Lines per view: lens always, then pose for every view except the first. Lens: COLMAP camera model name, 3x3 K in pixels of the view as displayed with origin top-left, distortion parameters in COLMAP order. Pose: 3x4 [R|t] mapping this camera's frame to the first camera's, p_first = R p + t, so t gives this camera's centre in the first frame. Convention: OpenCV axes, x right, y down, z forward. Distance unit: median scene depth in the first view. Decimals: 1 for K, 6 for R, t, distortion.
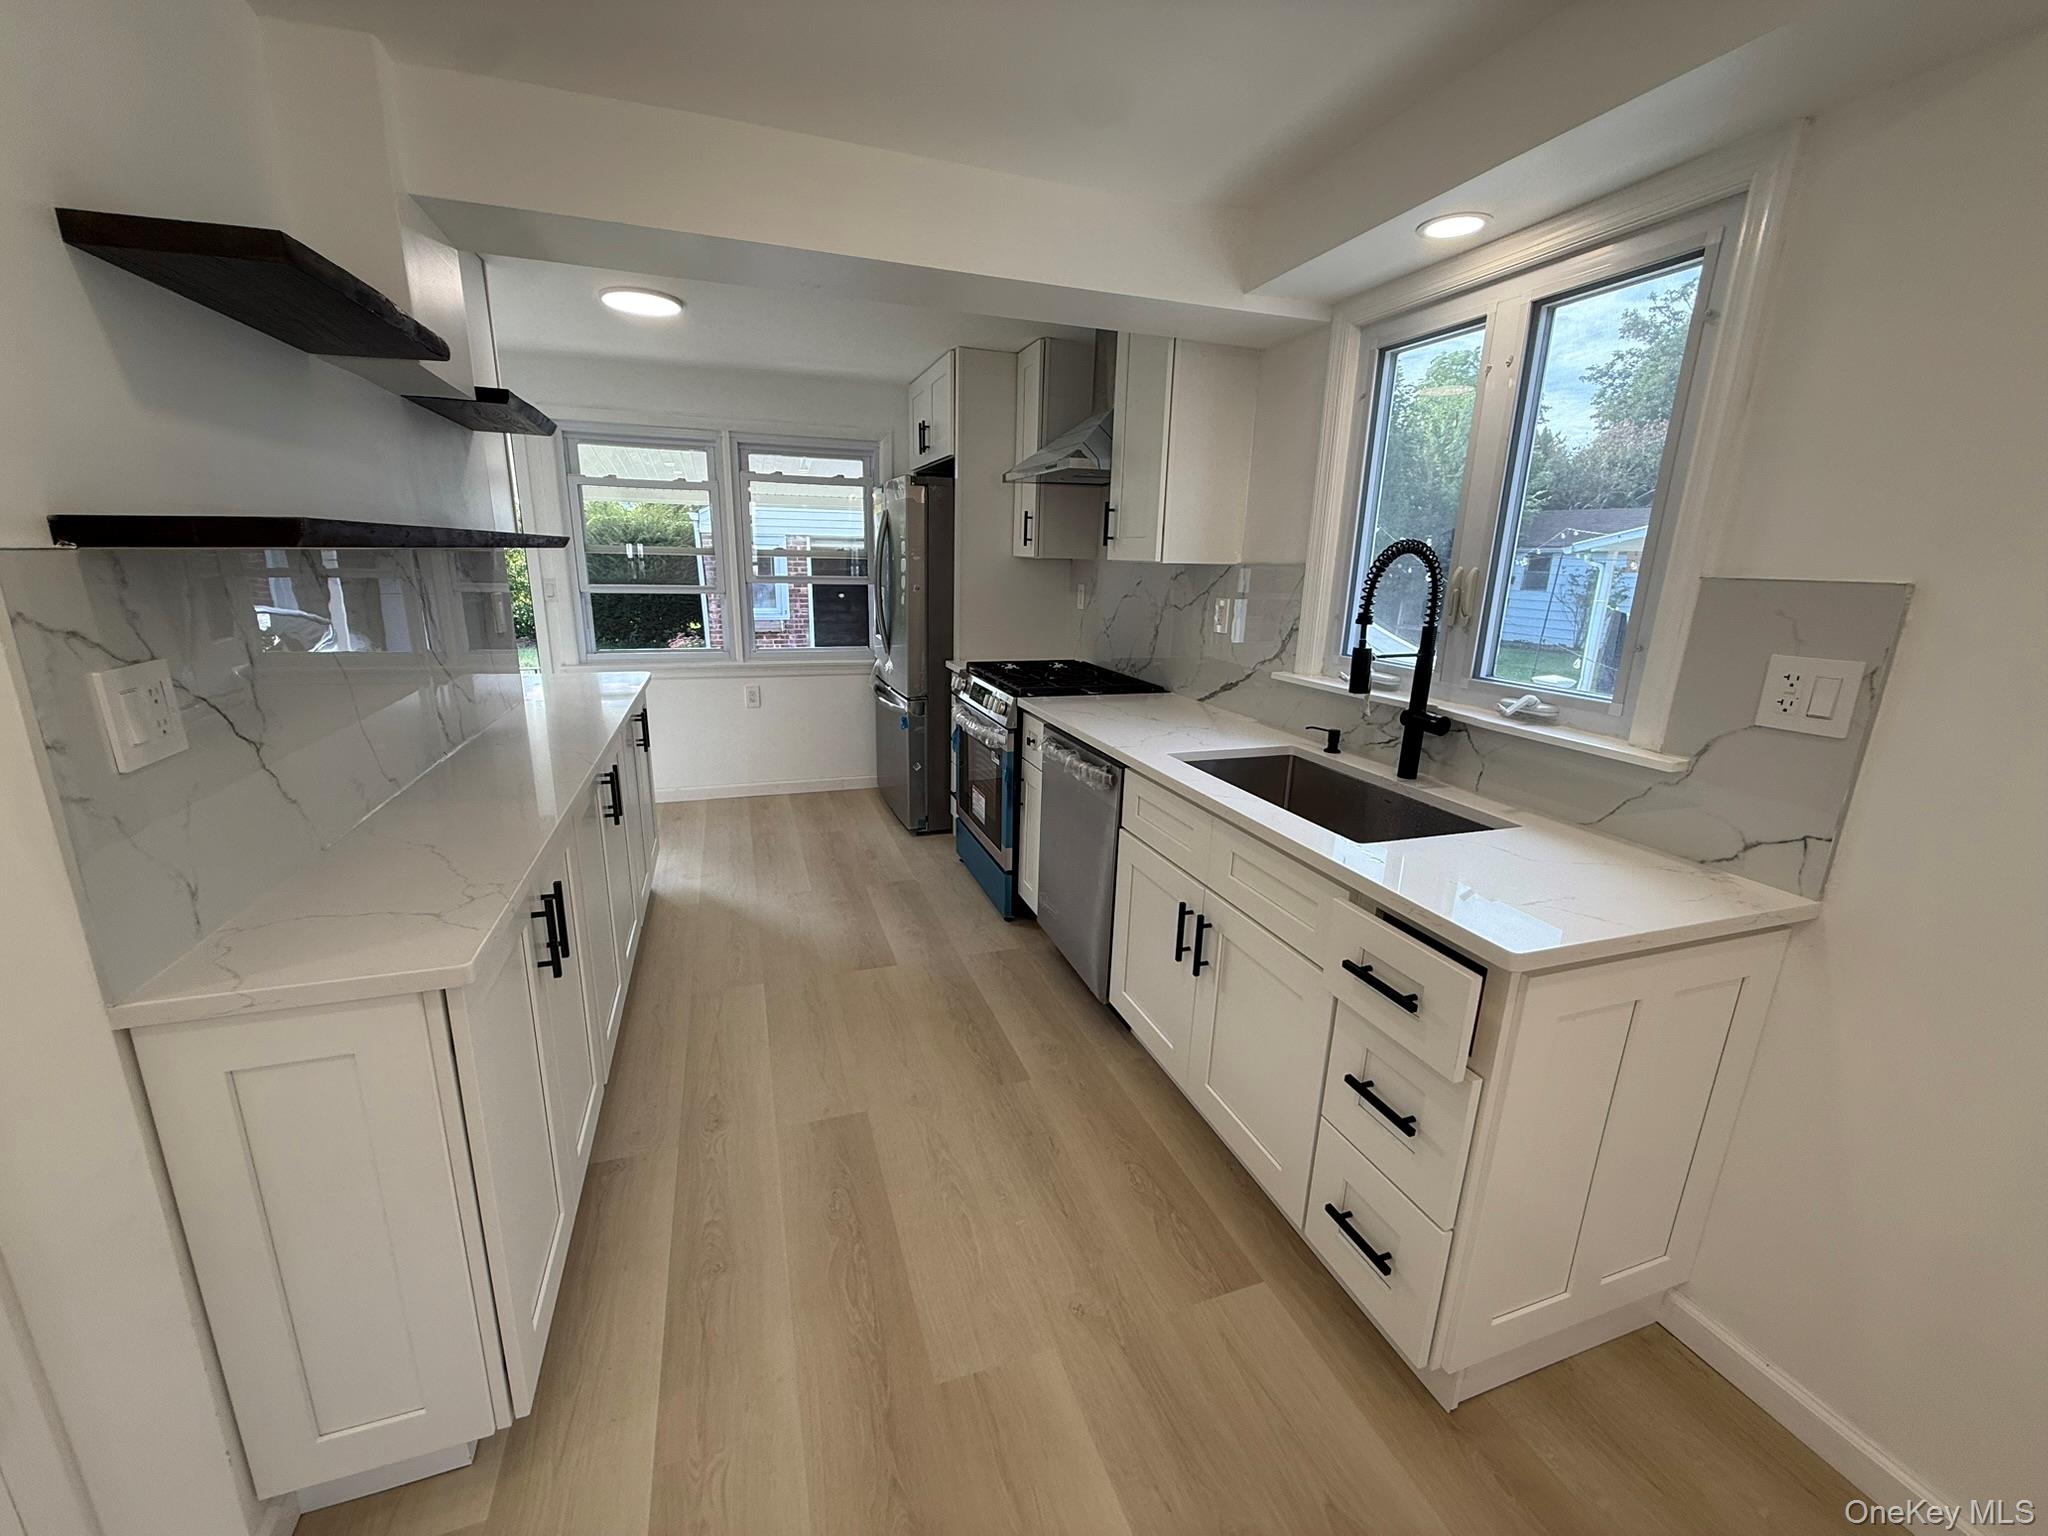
lens RADIAL K [[811.7, 0, 1017.1], [0, 811.7, 765.8], [0, 0, 1]] dist [0.001580, -0.000033]
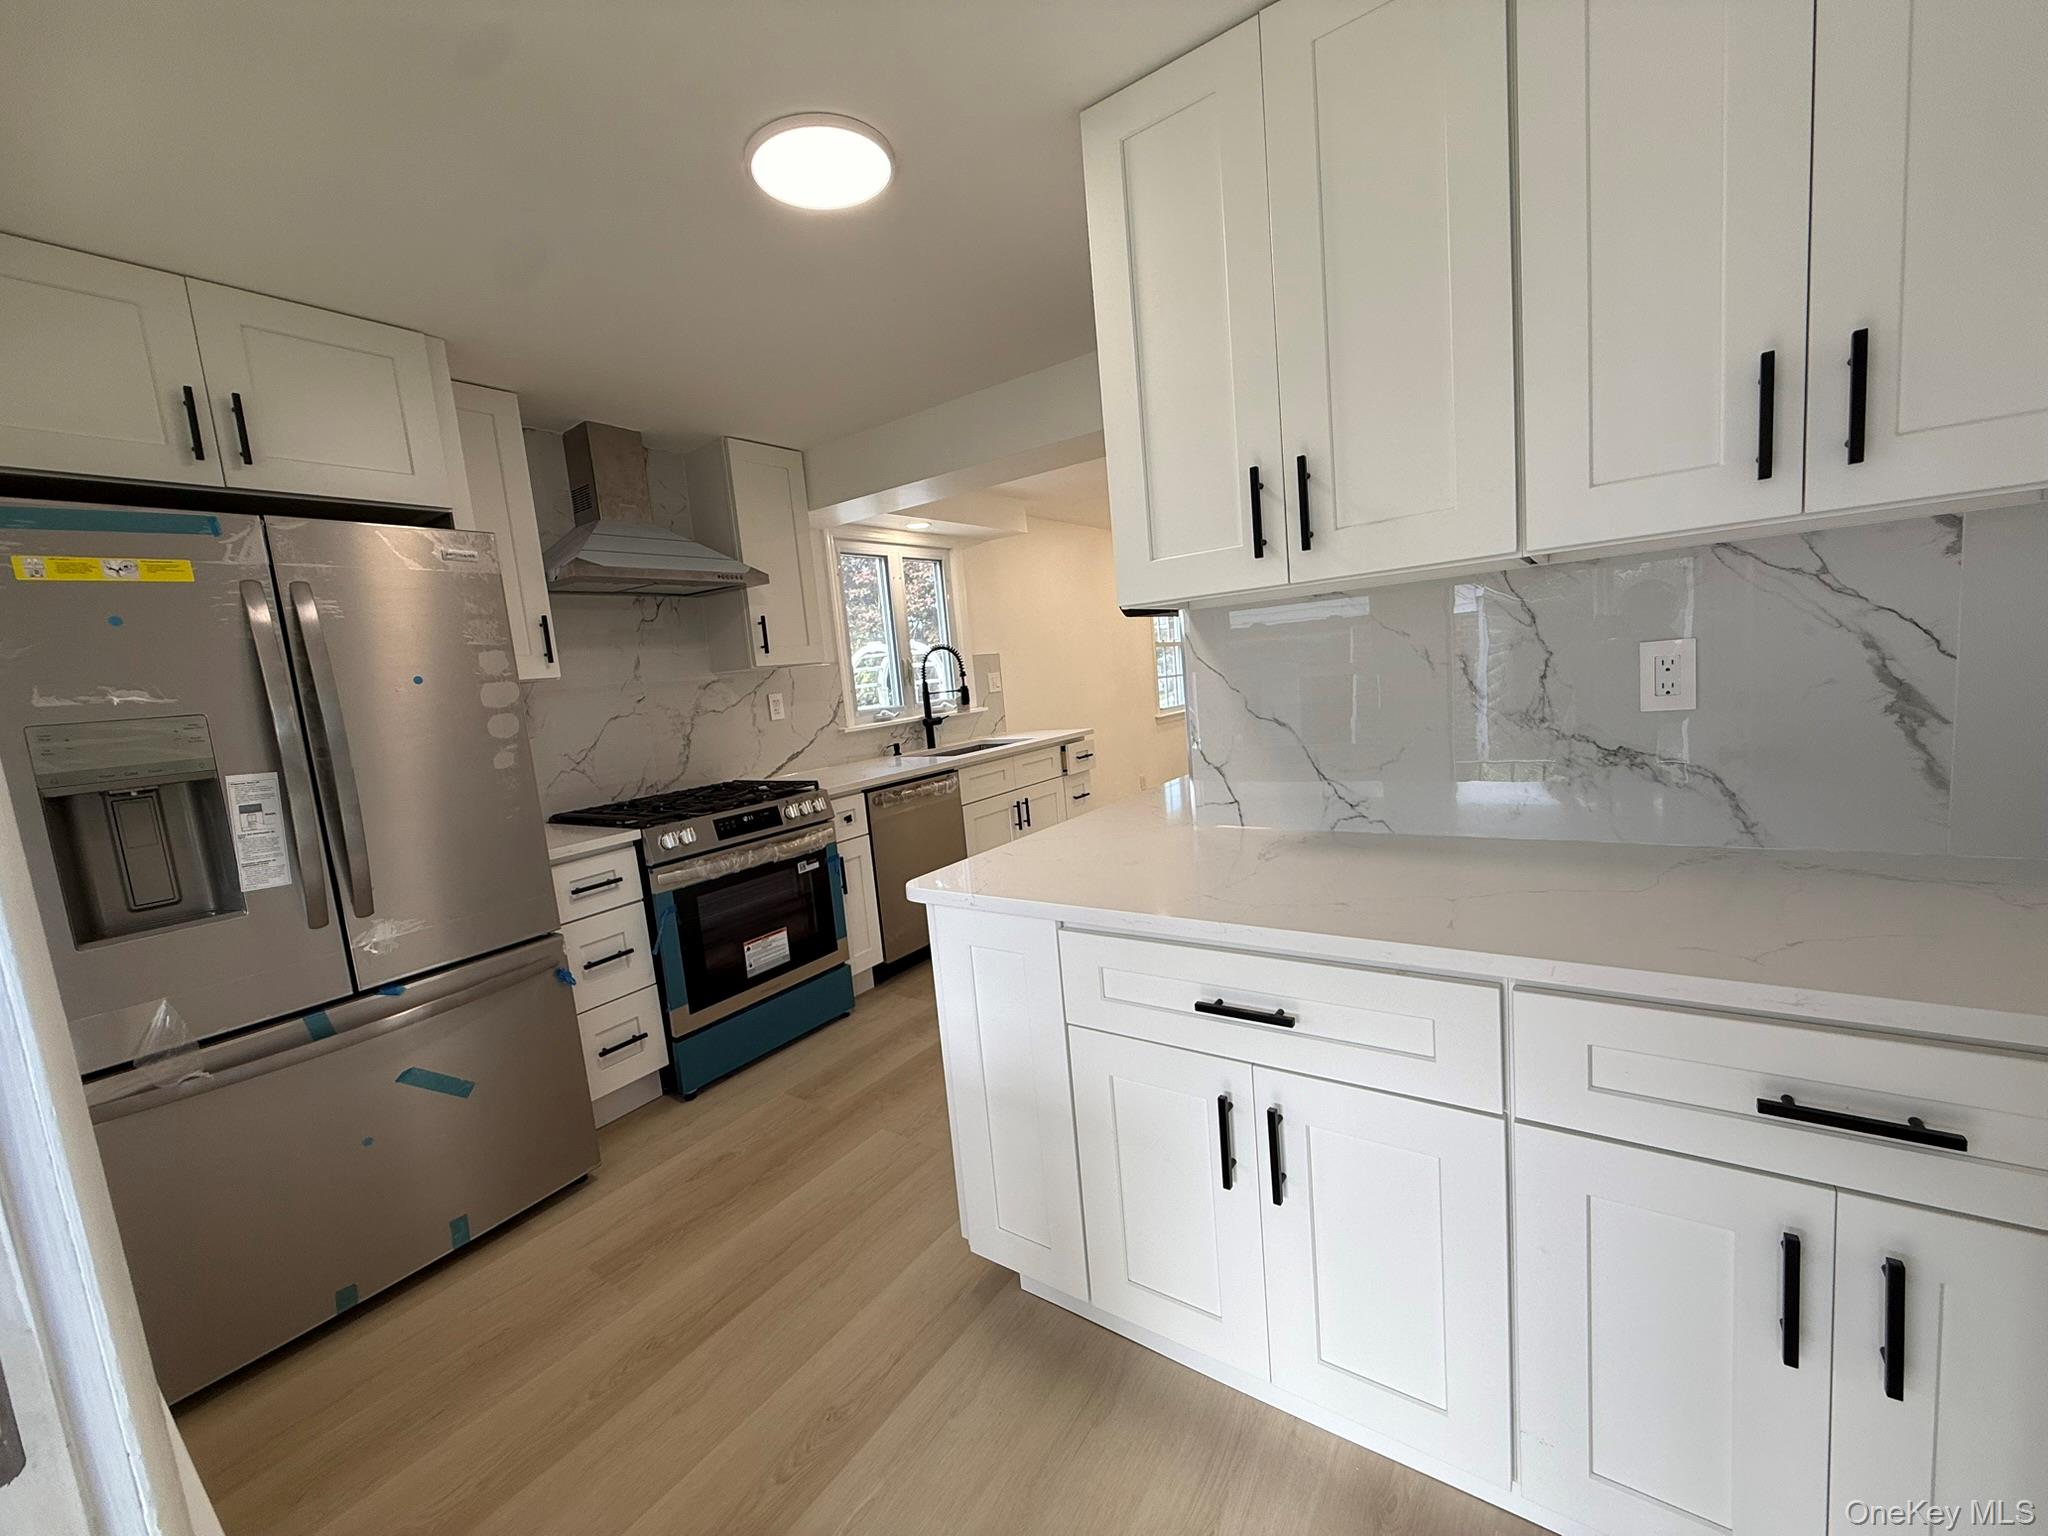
lens RADIAL K [[811.7, 0, 1017.1], [0, 811.7, 765.8], [0, 0, 1]] dist [0.001580, -0.000033]
pose [[-0.581020, -0.070626, 0.810819, -1.013644], [0.276362, 0.919917, 0.278165, -0.342072], [-0.765532, 0.385699, -0.514972, 1.363083]]
